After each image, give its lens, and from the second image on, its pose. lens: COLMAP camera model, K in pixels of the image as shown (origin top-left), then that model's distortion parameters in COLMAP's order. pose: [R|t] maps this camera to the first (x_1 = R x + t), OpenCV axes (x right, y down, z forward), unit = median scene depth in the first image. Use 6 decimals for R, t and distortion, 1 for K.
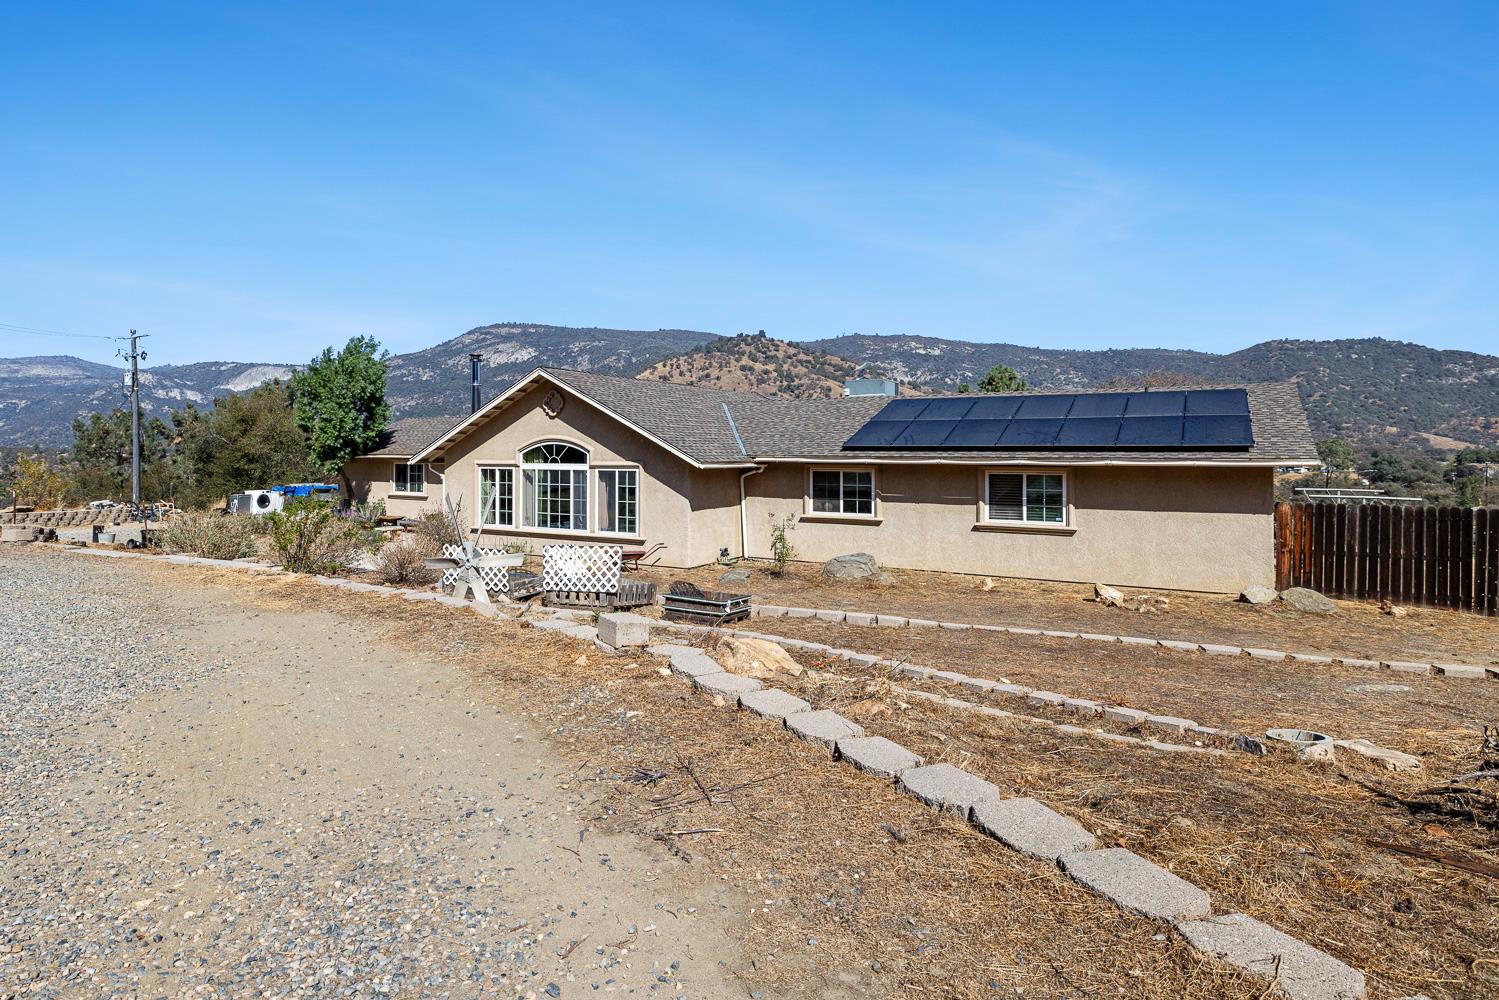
lens RADIAL K [[840.8, 0, 691.2], [0, 840.8, 456.4], [0, 0, 1]] dist [-0.002454, -0.000760]
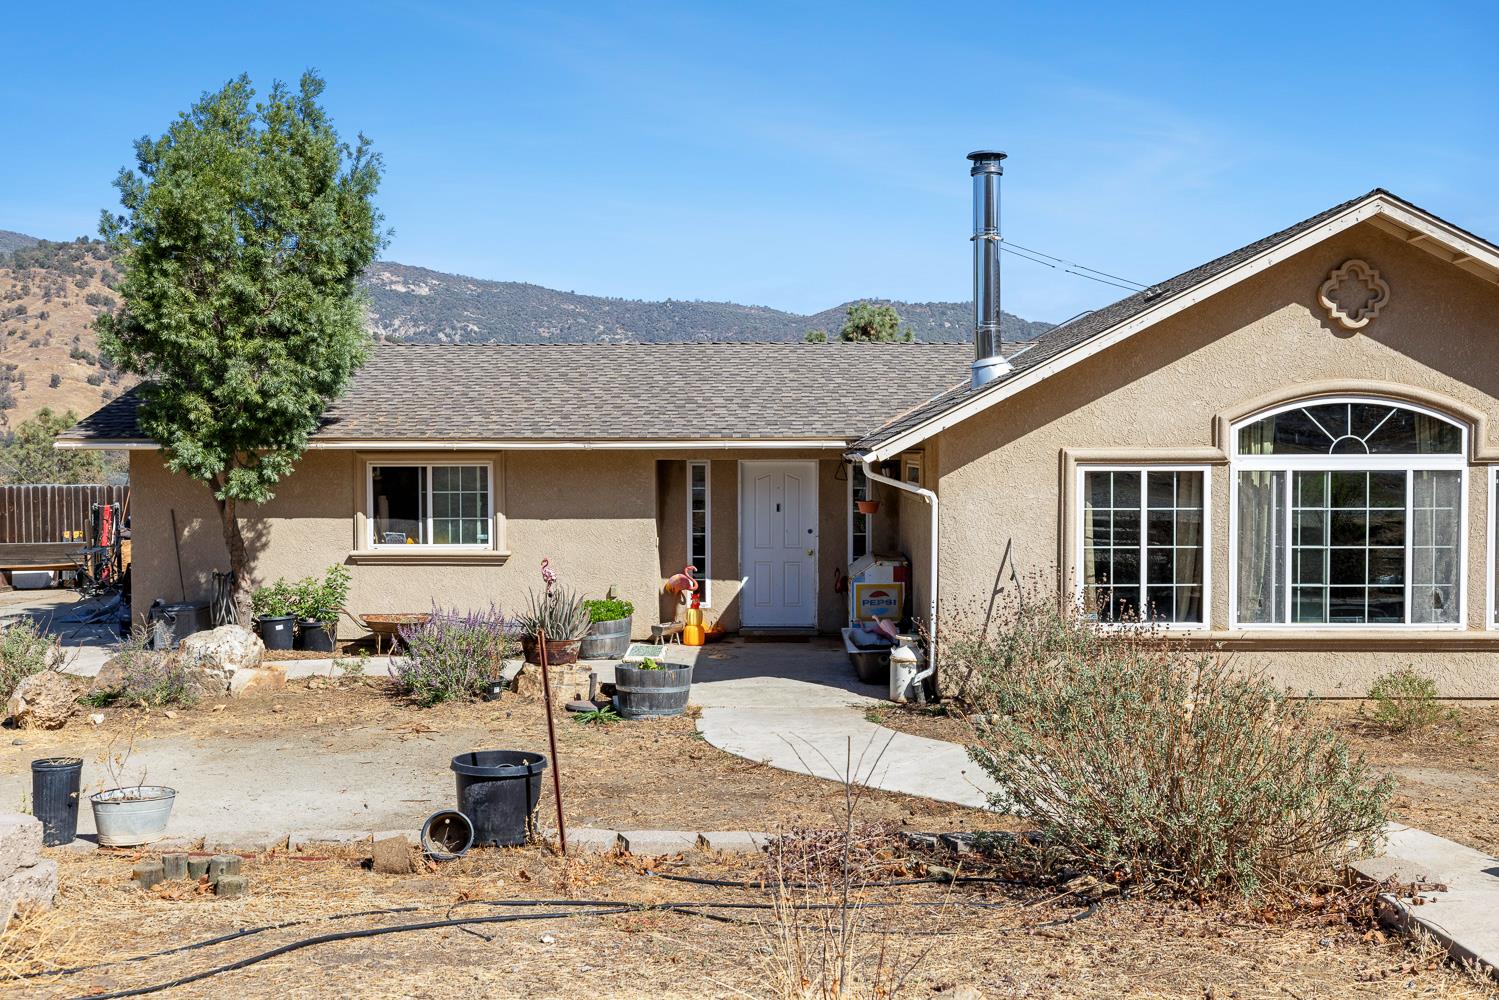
lens RADIAL K [[1338.5, 0, 753.5], [0, 1338.5, 496.3], [0, 0, 1]] dist [-0.002030, 0.013389]
pose [[0.865303, -0.021967, 0.500768, -0.698087], [0.006799, 0.999462, 0.032096, 0.006088], [-0.501203, -0.024368, 0.864986, 0.607669]]
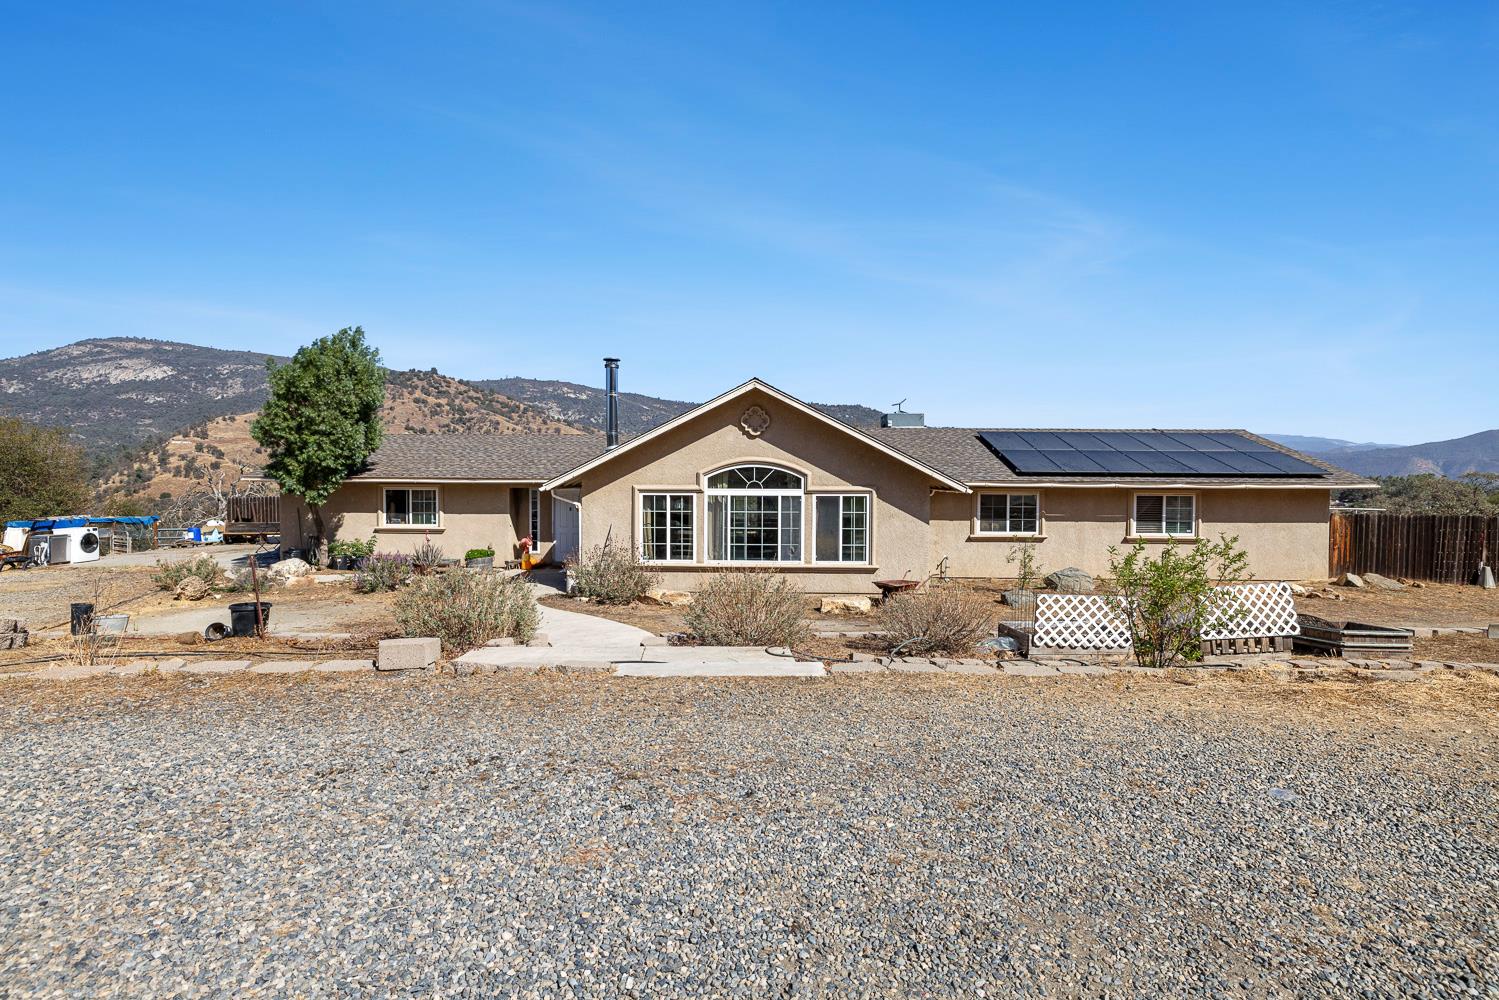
lens RADIAL K [[677.4, 0, 750.8], [0, 677.4, 498.6], [0, 0, 1]] dist [-0.004763, 0.001105]
pose [[0.865644, -0.013033, 0.500491, -0.526256], [-0.000534, 0.999637, 0.026955, -0.000693], [-0.500660, -0.023600, 0.865322, 0.374591]]
